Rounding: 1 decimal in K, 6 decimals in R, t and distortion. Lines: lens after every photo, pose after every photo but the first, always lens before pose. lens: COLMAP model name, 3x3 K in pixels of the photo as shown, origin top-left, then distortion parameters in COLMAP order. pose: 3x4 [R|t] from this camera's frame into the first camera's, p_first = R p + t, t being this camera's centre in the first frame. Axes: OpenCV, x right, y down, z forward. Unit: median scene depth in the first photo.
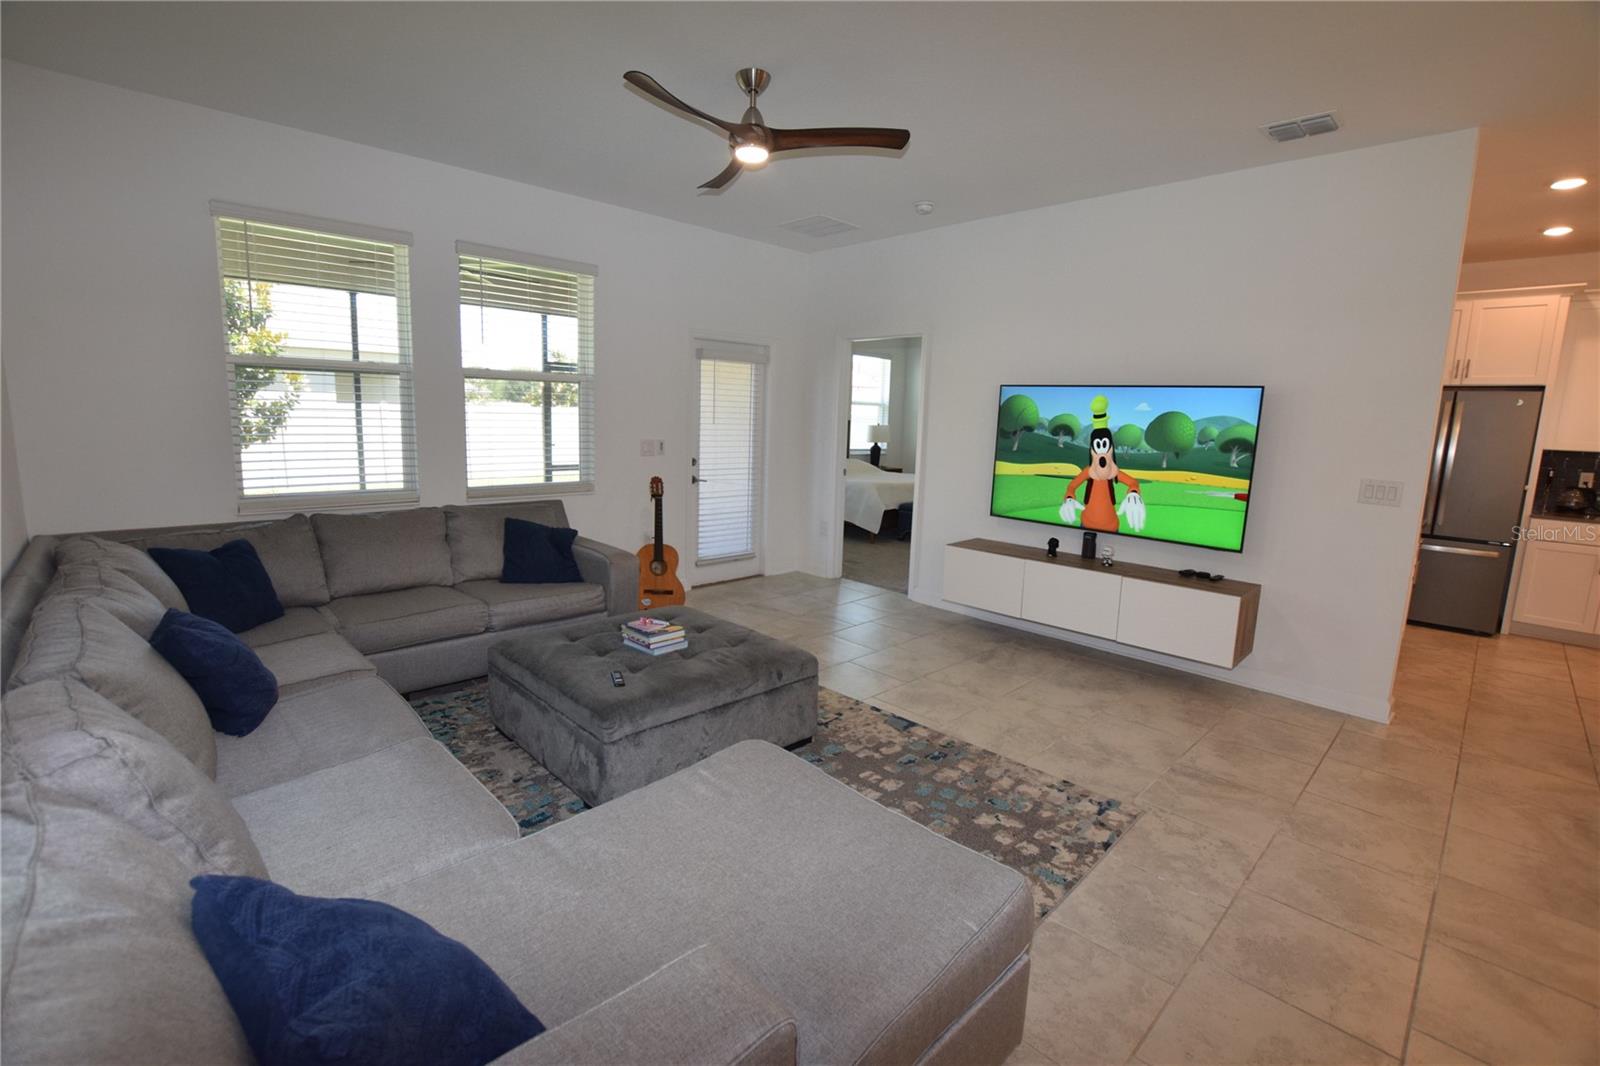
lens RADIAL K [[706.7, 0, 793.7], [0, 706.7, 521.2], [0, 0, 1]] dist [-0.039327, 0.005883]
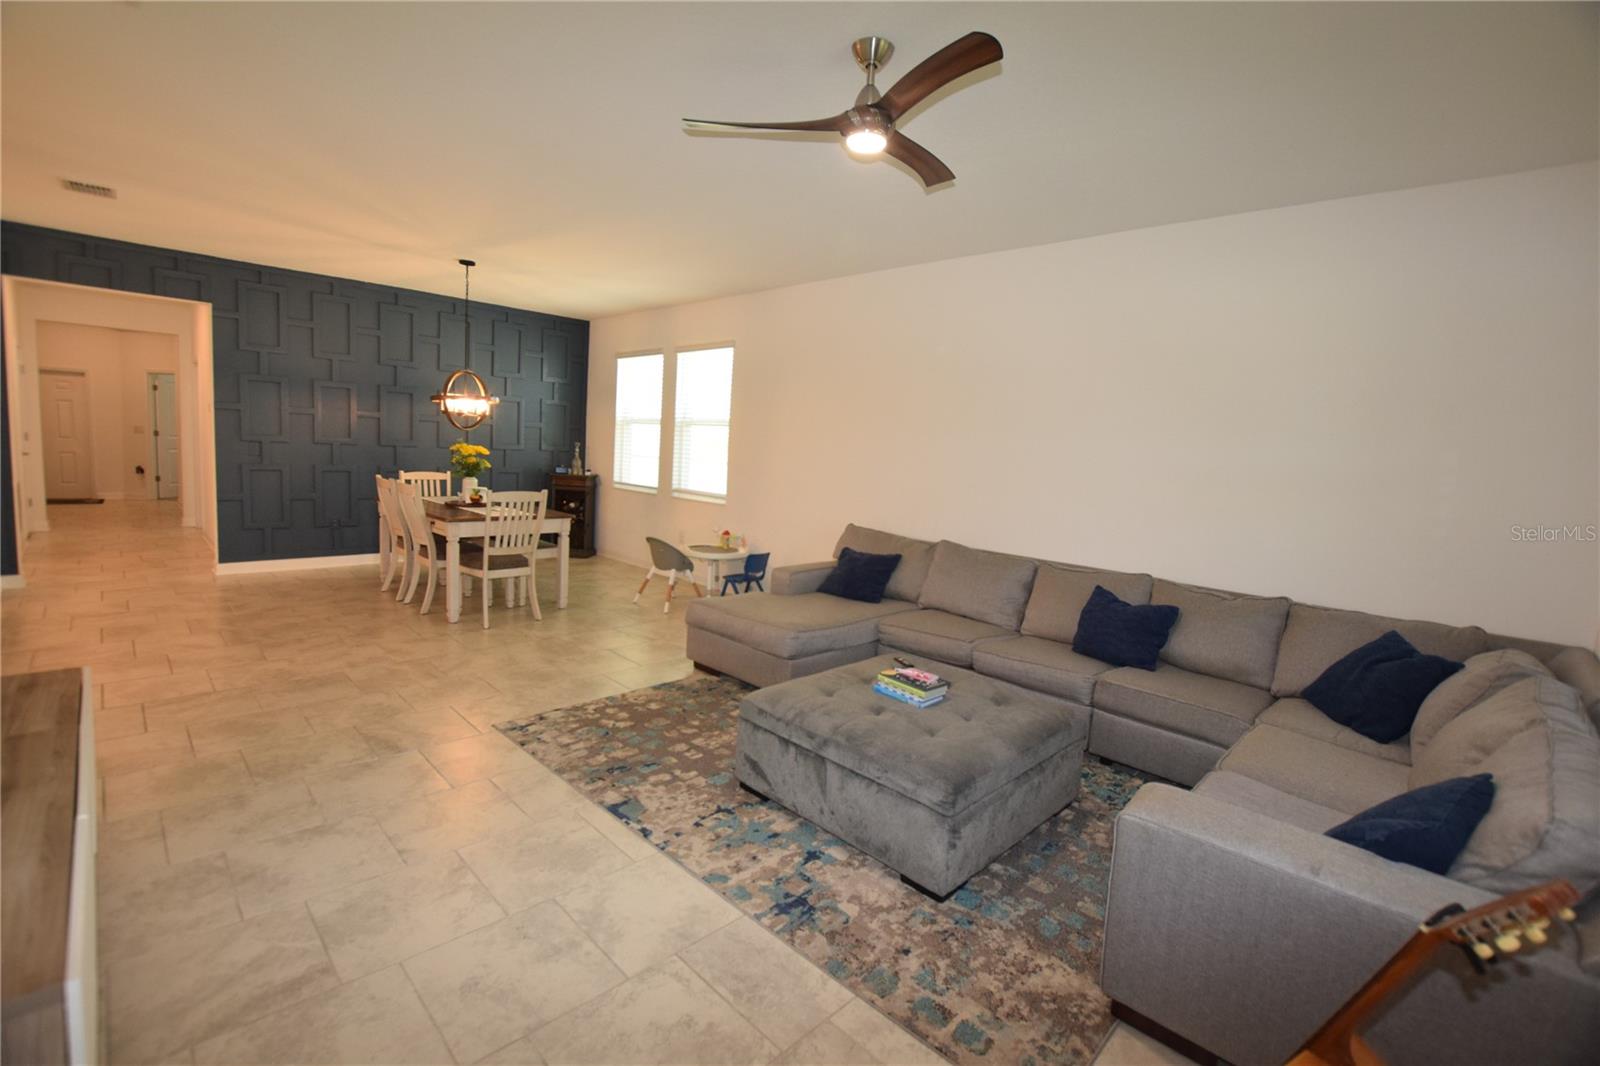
lens RADIAL K [[713.7, 0, 797.5], [0, 713.7, 519.6], [0, 0, 1]] dist [-0.040130, 0.008198]
pose [[-0.995830, -0.084296, -0.034872, 0.011700], [-0.090349, 0.964196, 0.249325, -0.292137], [0.012606, 0.251436, -0.967792, 1.896917]]
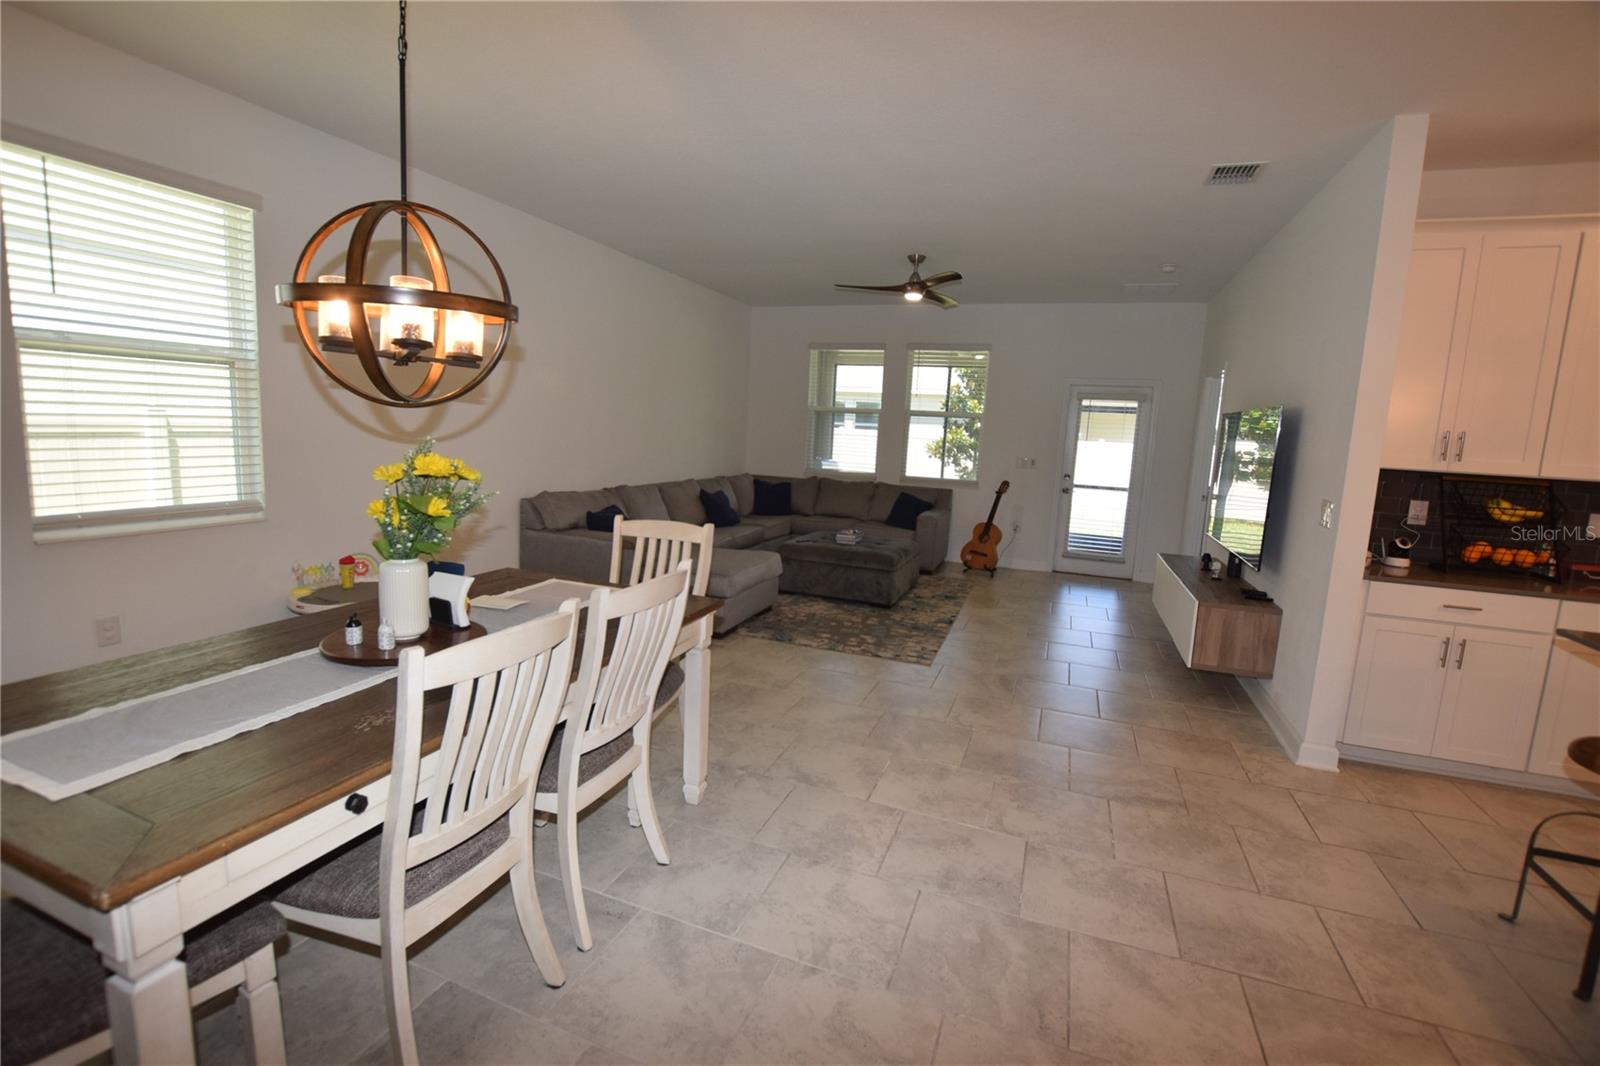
lens RADIAL K [[713.7, 0, 797.5], [0, 713.7, 519.6], [0, 0, 1]] dist [-0.040130, 0.008198]
pose [[0.433333, 0.110777, -0.894400, 1.586346], [-0.171251, 0.984457, 0.038961, 0.056836], [0.884814, 0.136284, 0.445569, -0.063741]]
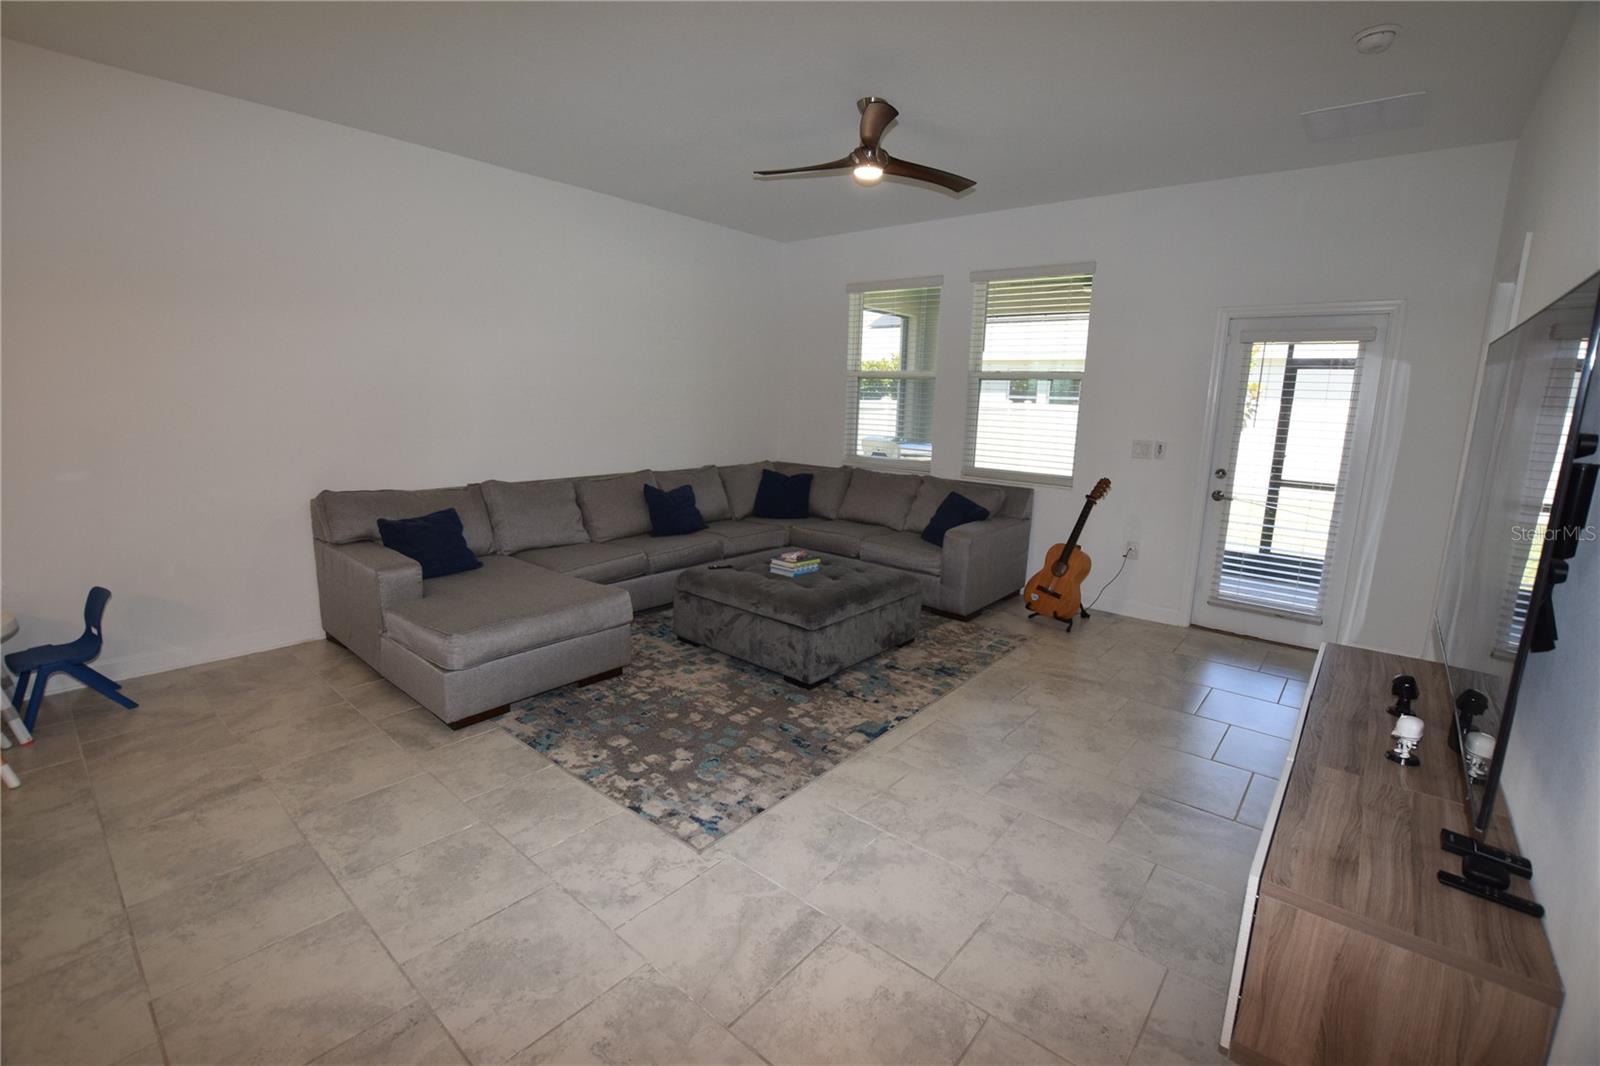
lens RADIAL K [[706.7, 0, 793.7], [0, 706.7, 521.2], [0, 0, 1]] dist [-0.039327, 0.005883]
pose [[0.104959, 0.152068, -0.982781, 1.121938], [-0.173622, 0.975864, 0.132455, -0.097575], [0.979203, 0.156730, 0.128828, 0.811291]]
